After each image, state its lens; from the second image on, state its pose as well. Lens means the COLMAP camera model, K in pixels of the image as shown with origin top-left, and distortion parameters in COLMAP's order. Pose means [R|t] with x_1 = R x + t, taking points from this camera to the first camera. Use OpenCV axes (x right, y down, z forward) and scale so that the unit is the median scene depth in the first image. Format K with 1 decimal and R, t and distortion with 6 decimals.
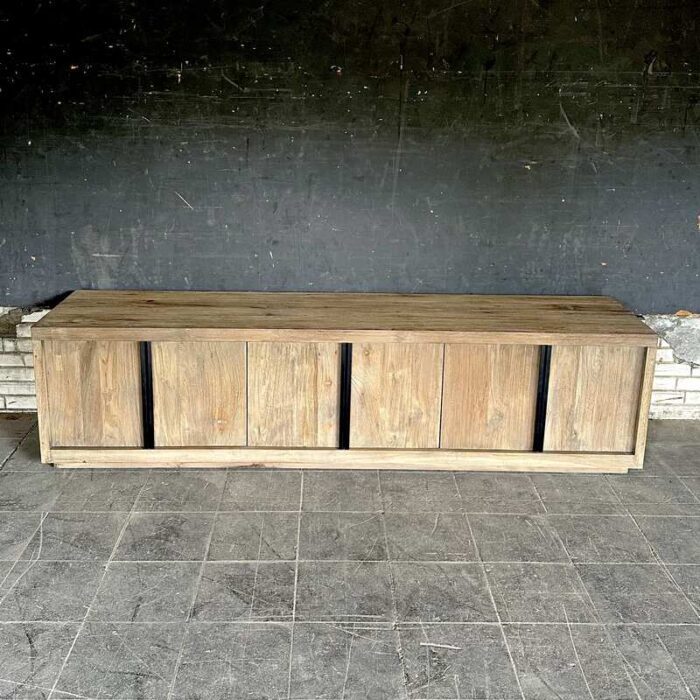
lens RADIAL K [[803.6, 0, 348.5], [0, 803.6, 282.7], [0, 0, 1]] dist [0.145038, -0.260798]
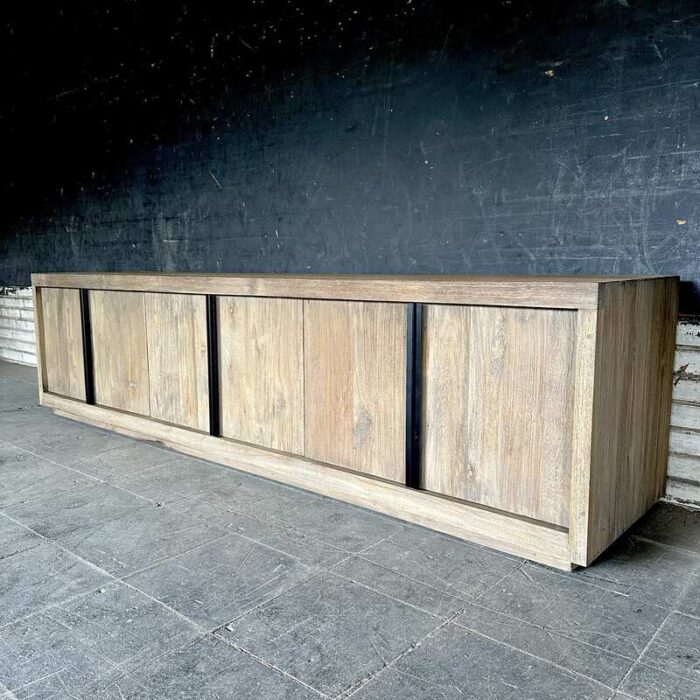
lens RADIAL K [[659.9, 0, 351.3], [0, 659.9, 354.1], [0, 0, 1]] dist [0.094326, -0.151314]
pose [[0.746155, 0.069570, -0.662127, 0.522648], [-0.148227, 0.986923, -0.063341, 0.149069], [0.649062, 0.145408, 0.746710, 0.593944]]
